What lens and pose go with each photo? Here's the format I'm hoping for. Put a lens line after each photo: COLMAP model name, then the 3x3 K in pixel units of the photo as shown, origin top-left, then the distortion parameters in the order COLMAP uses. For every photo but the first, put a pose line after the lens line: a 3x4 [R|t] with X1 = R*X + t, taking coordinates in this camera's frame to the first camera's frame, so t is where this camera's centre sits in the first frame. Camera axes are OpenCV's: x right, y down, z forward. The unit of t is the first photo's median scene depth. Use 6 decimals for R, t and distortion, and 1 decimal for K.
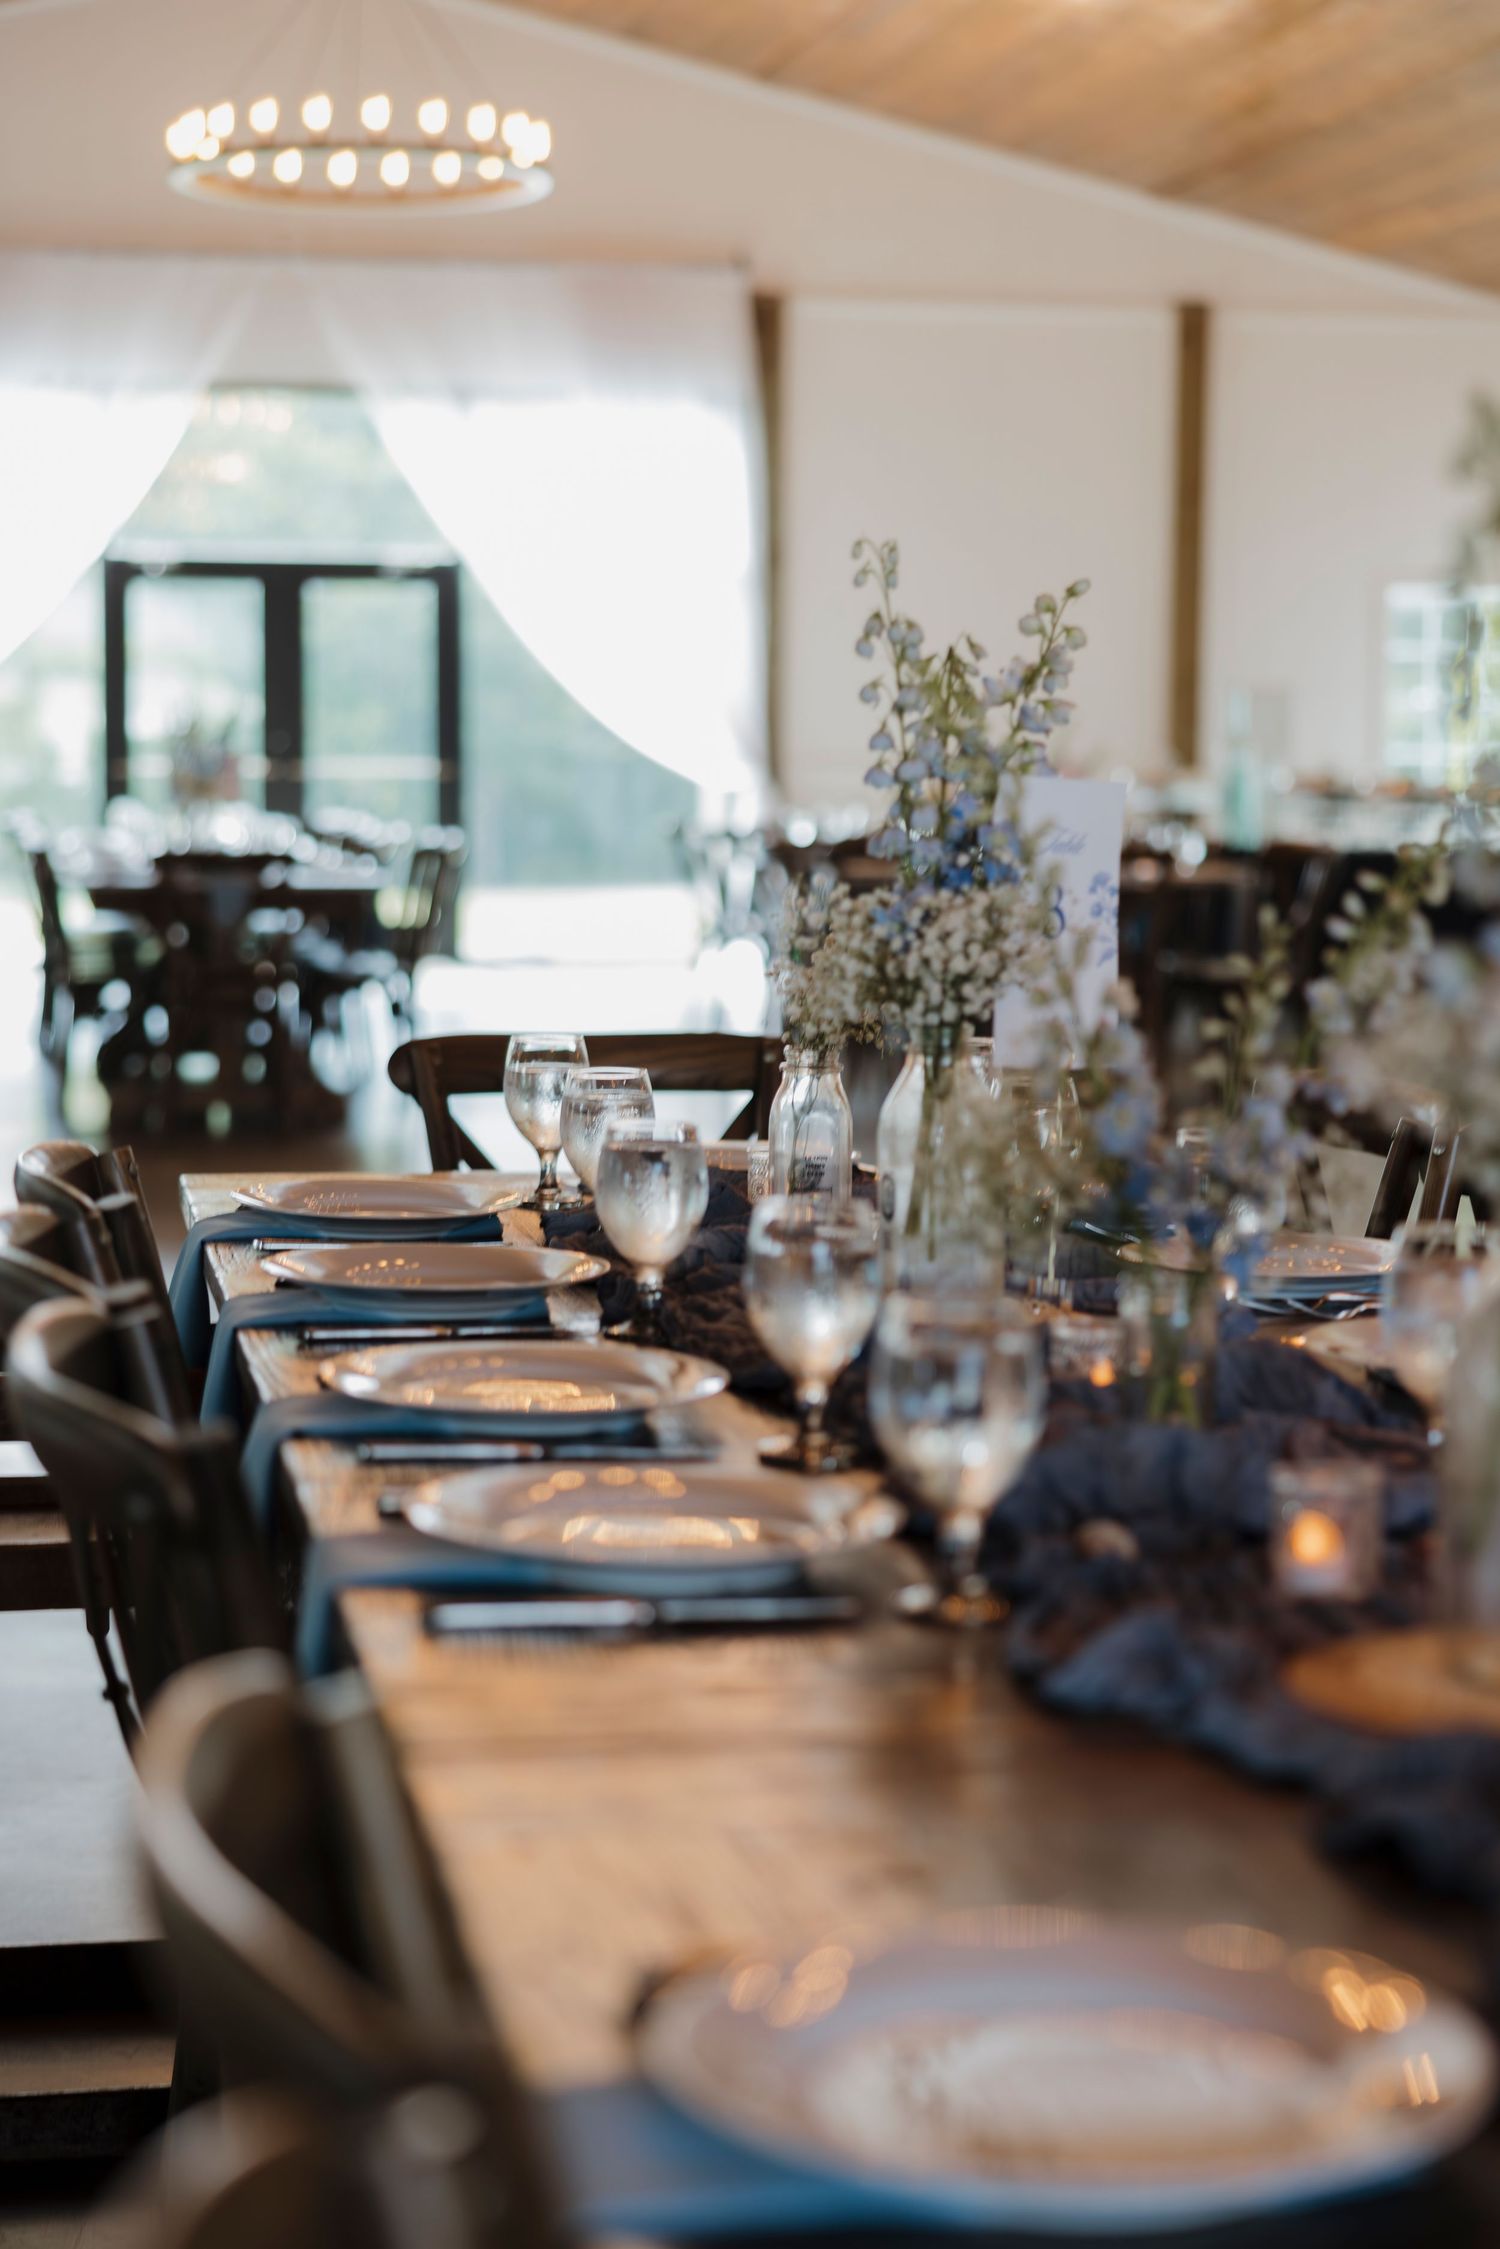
lens RADIAL K [[4259.8, 0, 750.0], [0, 4259.8, 1124.5], [0, 0, 1]] dist [-0.000396, 0.062818]
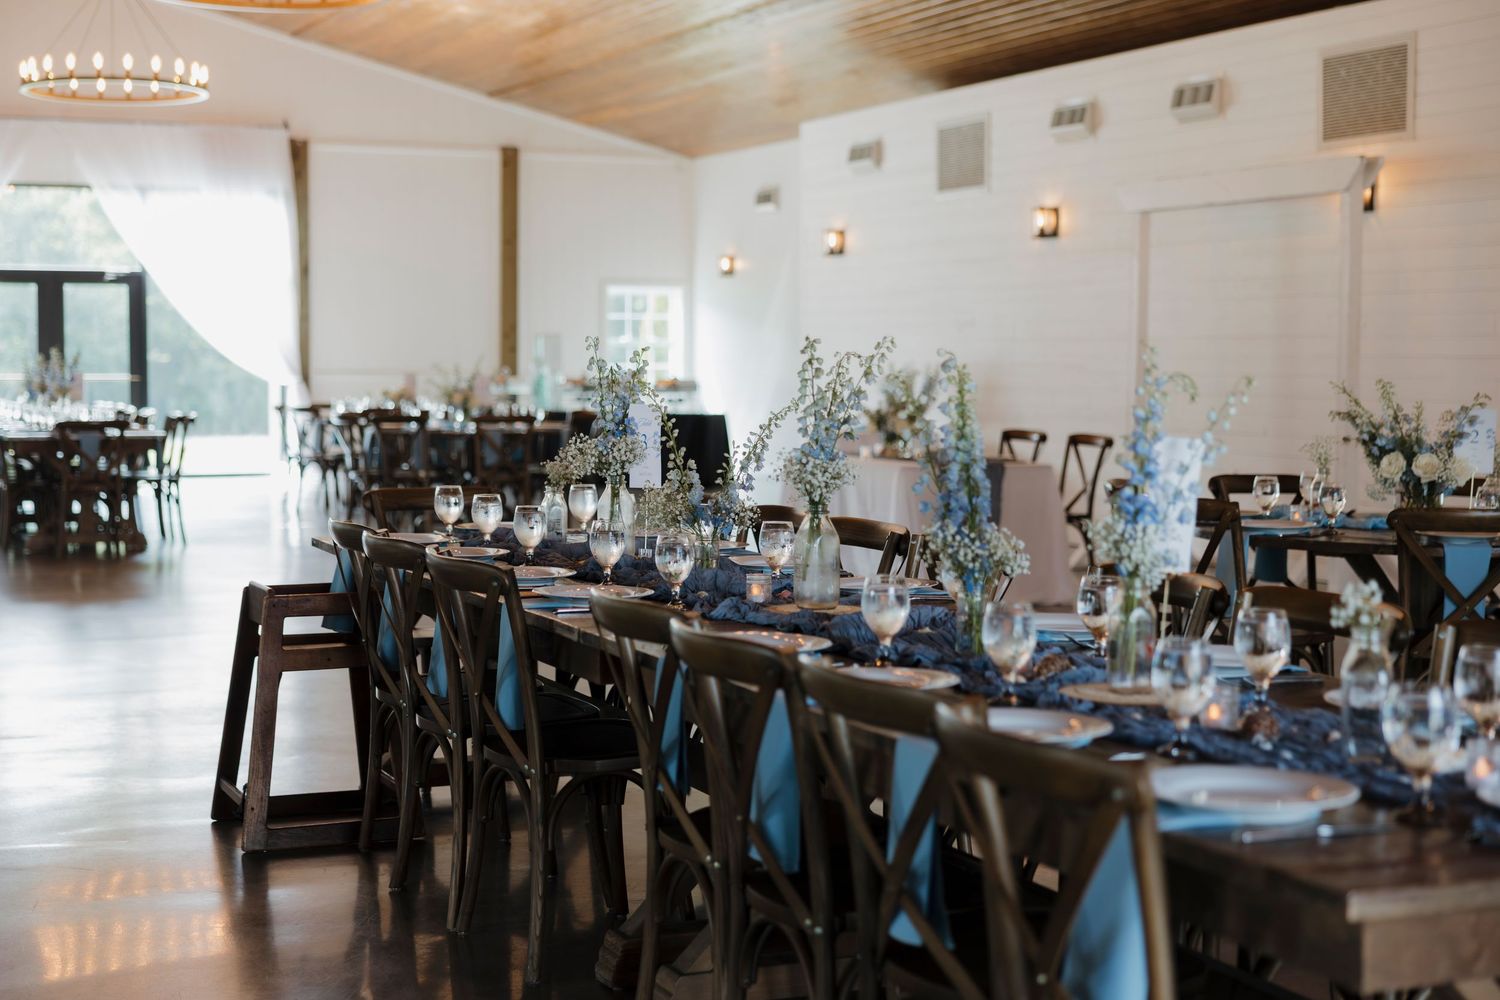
lens RADIAL K [[2363.3, 0, 750.0], [0, 2363.3, 500.0], [0, 0, 1]] dist [-0.007061, 0.004533]
pose [[0.974725, -0.019930, 0.222518, -0.042325], [0.025757, 0.999396, -0.023314, 0.006760], [-0.221919, 0.028456, 0.974650, -0.138136]]
